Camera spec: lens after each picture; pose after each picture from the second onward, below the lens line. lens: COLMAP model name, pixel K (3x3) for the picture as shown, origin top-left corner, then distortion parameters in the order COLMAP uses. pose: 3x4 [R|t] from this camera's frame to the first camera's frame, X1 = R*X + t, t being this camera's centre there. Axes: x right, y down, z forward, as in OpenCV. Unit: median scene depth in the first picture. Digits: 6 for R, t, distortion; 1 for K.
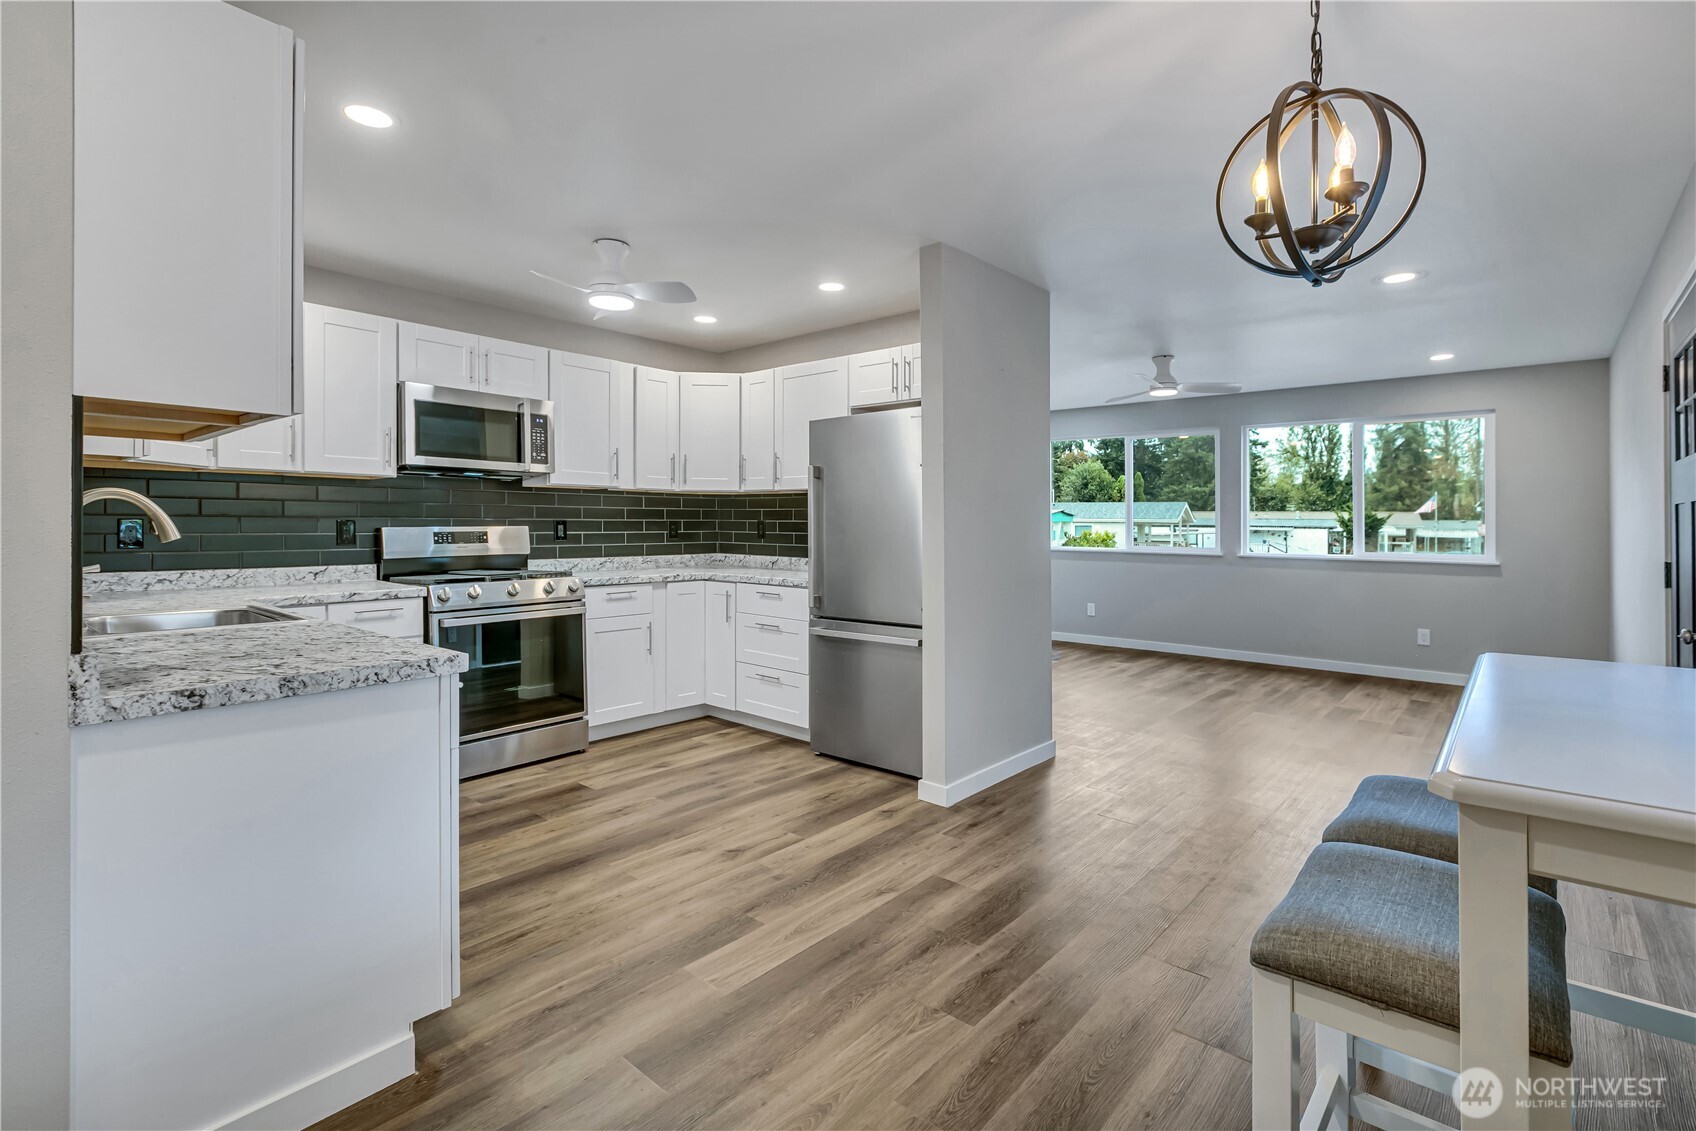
lens RADIAL K [[792.2, 0, 859.4], [0, 792.2, 526.2], [0, 0, 1]] dist [-0.005241, 0.006159]
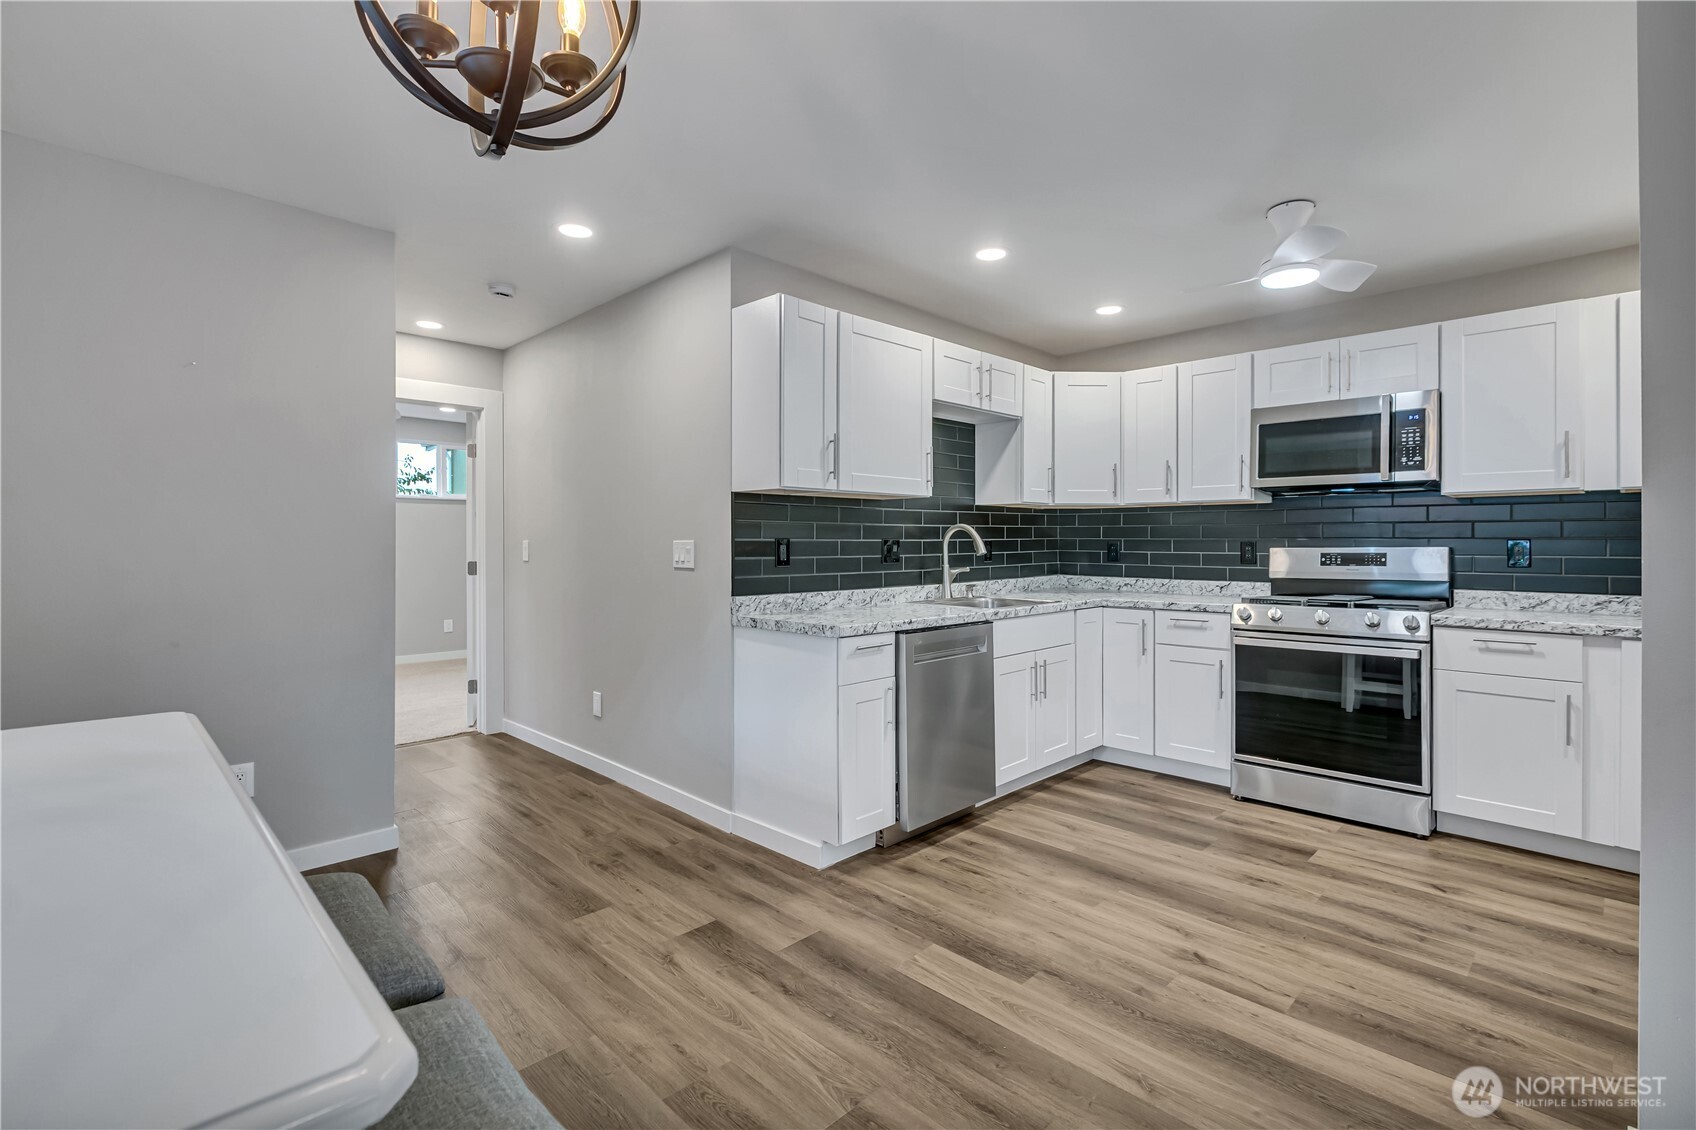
lens RADIAL K [[765.4, 0, 855.0], [0, 765.4, 527.6], [0, 0, 1]] dist [-0.001338, 0.000014]
pose [[-0.081509, -0.024887, -0.996362, 0.423817], [-0.003983, 0.999688, -0.024645, 0.001486], [0.996665, 0.001960, -0.081583, 0.477137]]
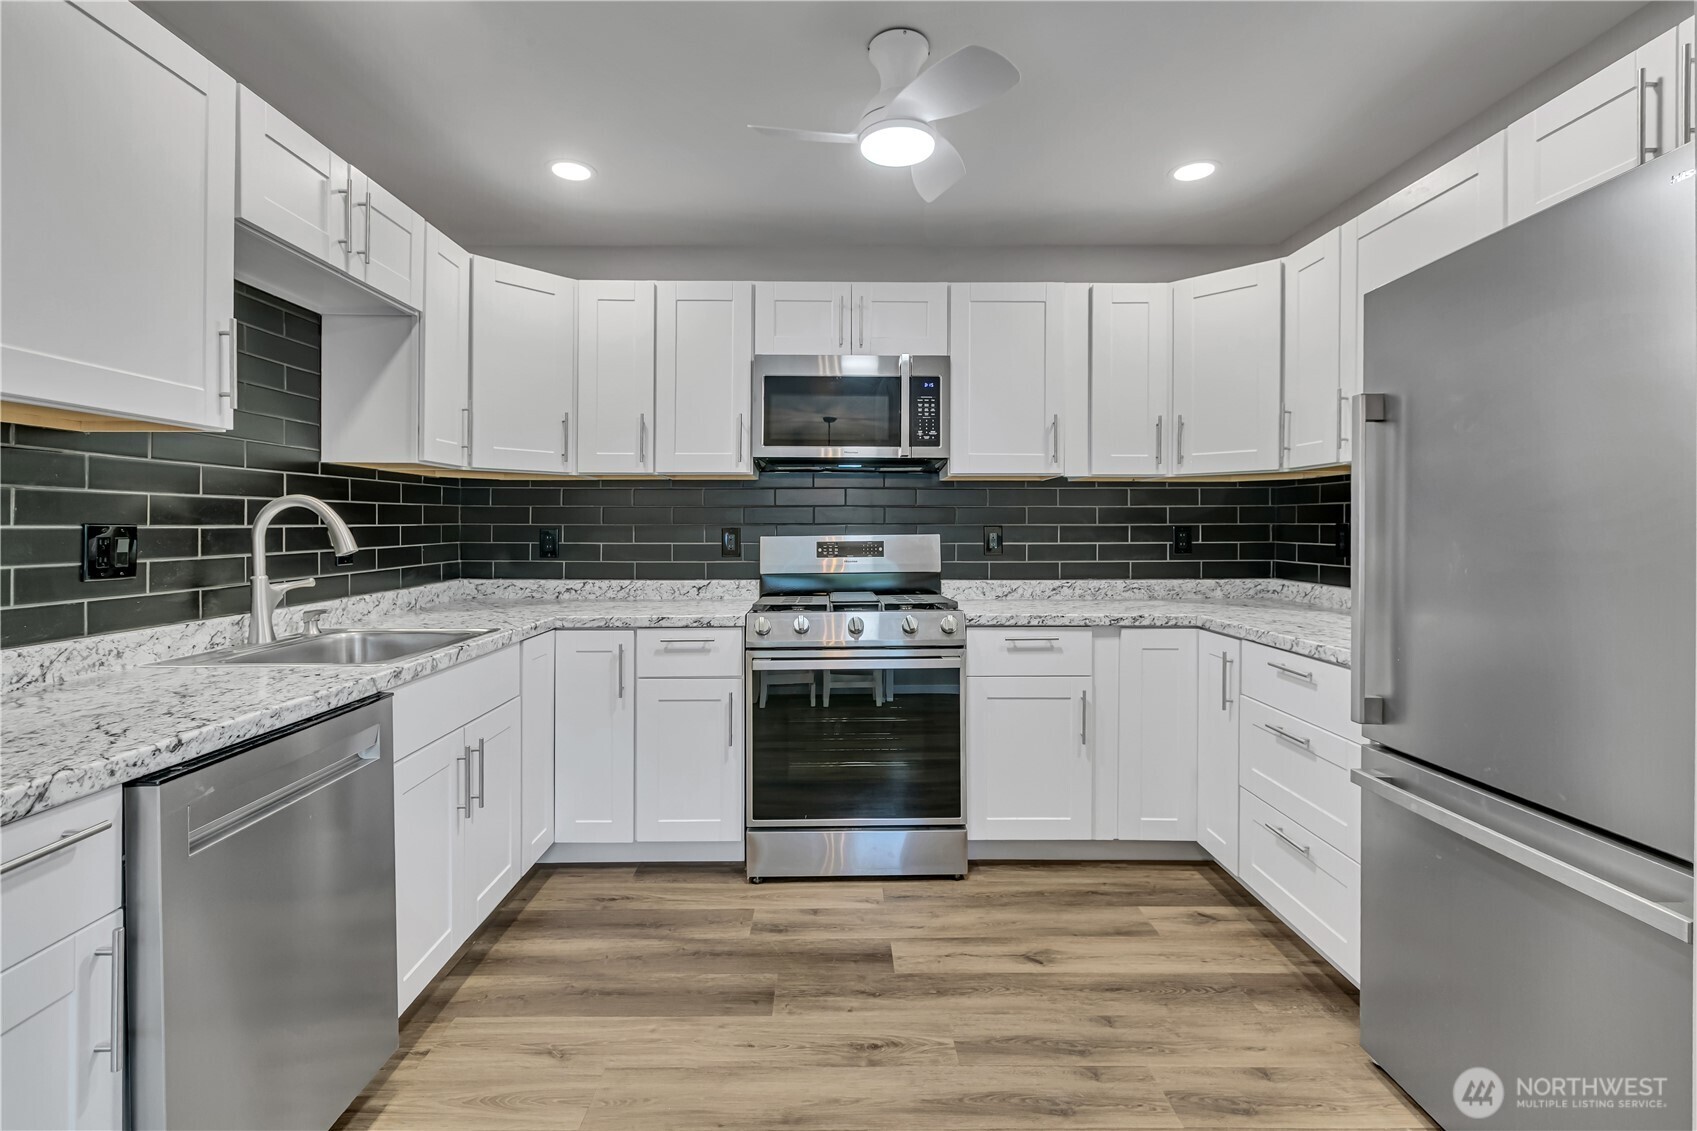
lens RADIAL K [[785.0, 0, 833.2], [0, 785.0, 526.8], [0, 0, 1]] dist [-0.000375, 0.000435]
pose [[0.648122, -0.008286, -0.761492, 0.076281], [0.002650, 0.999959, -0.008626, -0.001329], [0.761532, 0.003573, 0.648117, 0.467429]]
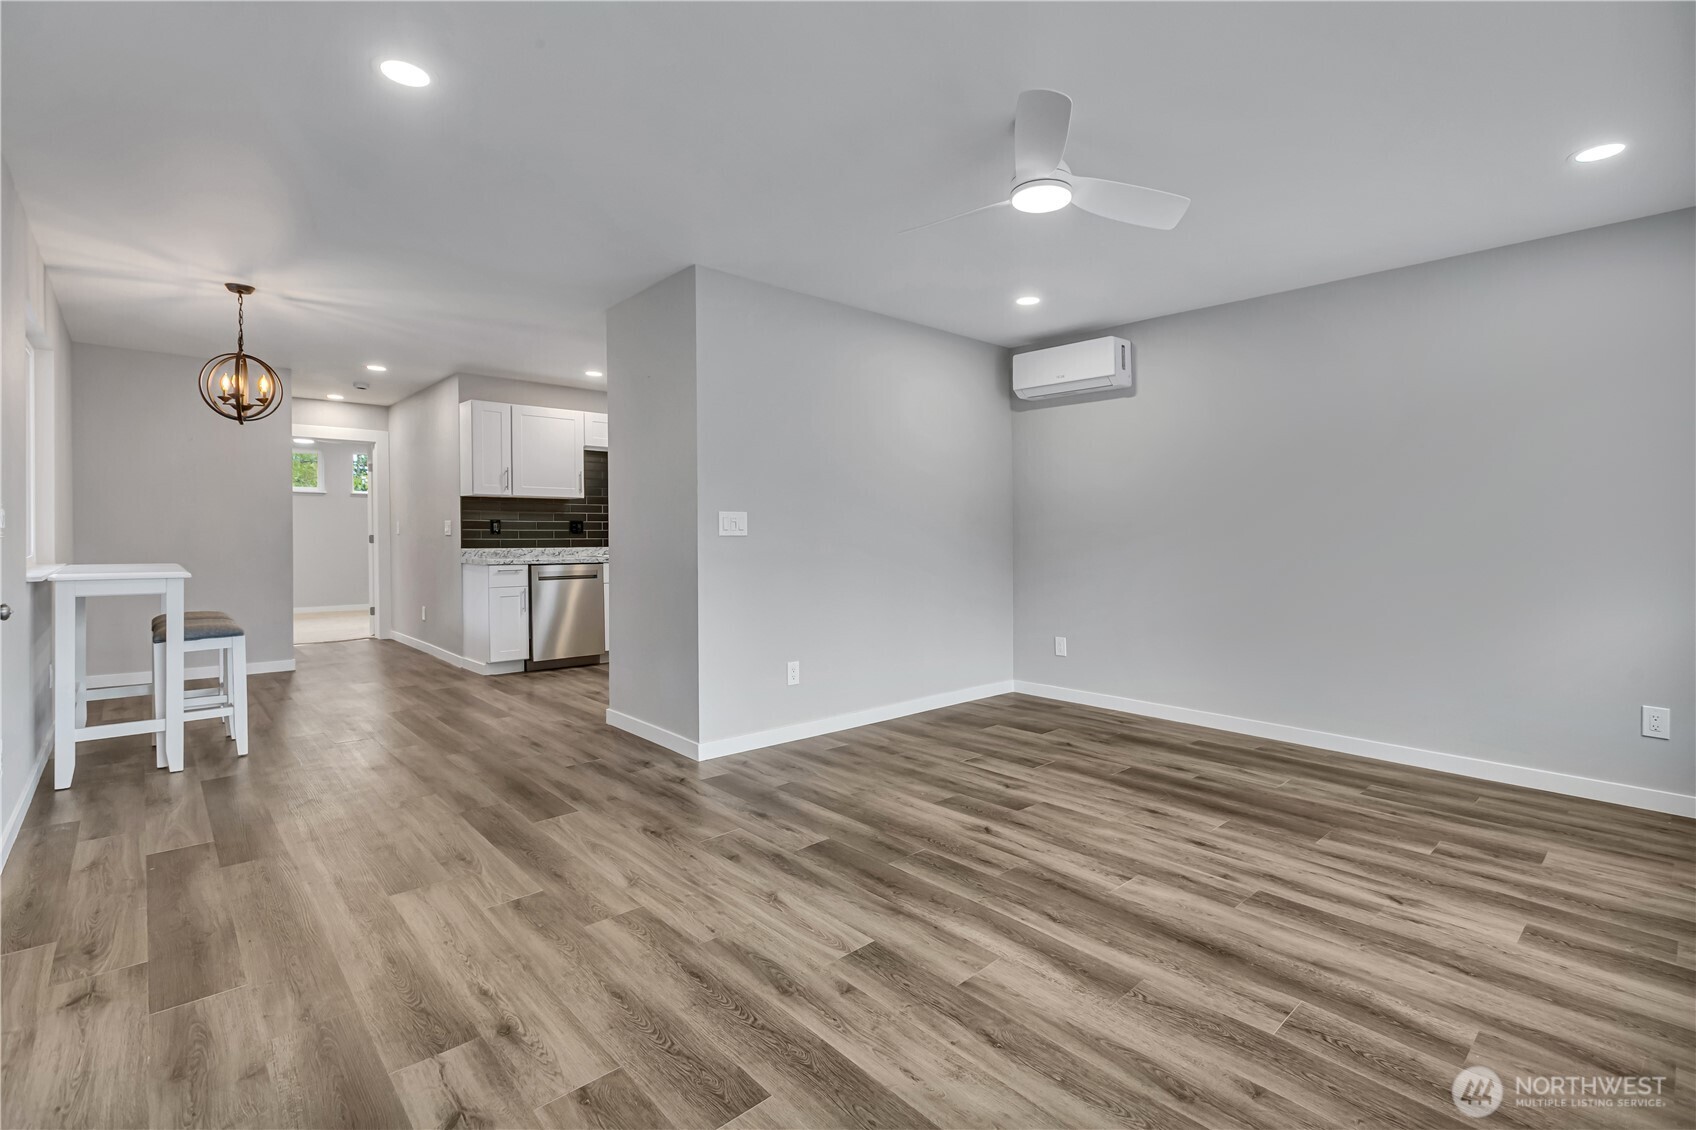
lens RADIAL K [[787.9, 0, 863.9], [0, 787.9, 529.0], [0, 0, 1]] dist [-0.002325, -0.000789]
pose [[-0.121595, -0.011081, -0.992518, 1.092275], [-0.007311, 0.999921, -0.010268, 0.022345], [0.992553, 0.006008, -0.121666, 1.239527]]
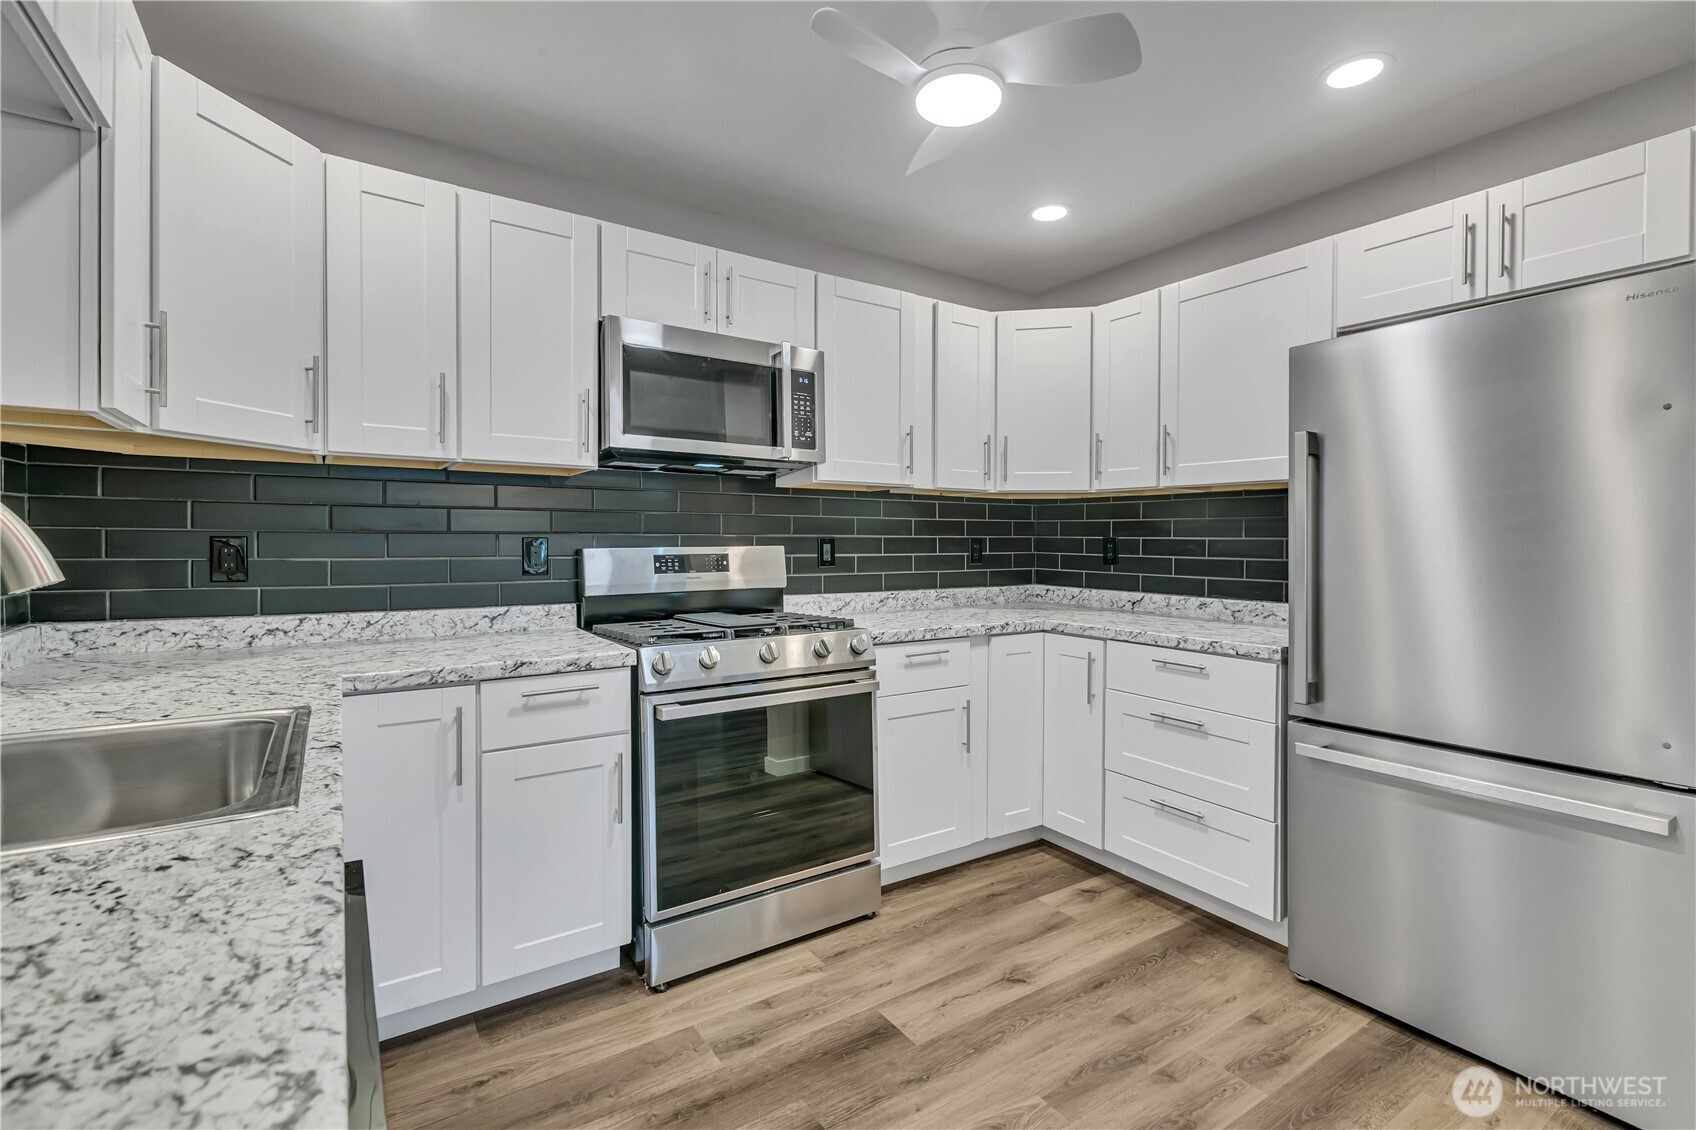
lens RADIAL K [[768.8, 0, 851.2], [0, 768.8, 547.9], [0, 0, 1]] dist [0.000353, 0.000937]
pose [[0.961364, 0.002553, -0.275270, -0.190504], [-0.000535, 0.999972, 0.007403, -0.003505], [0.275281, -0.006970, 0.961339, 0.401206]]
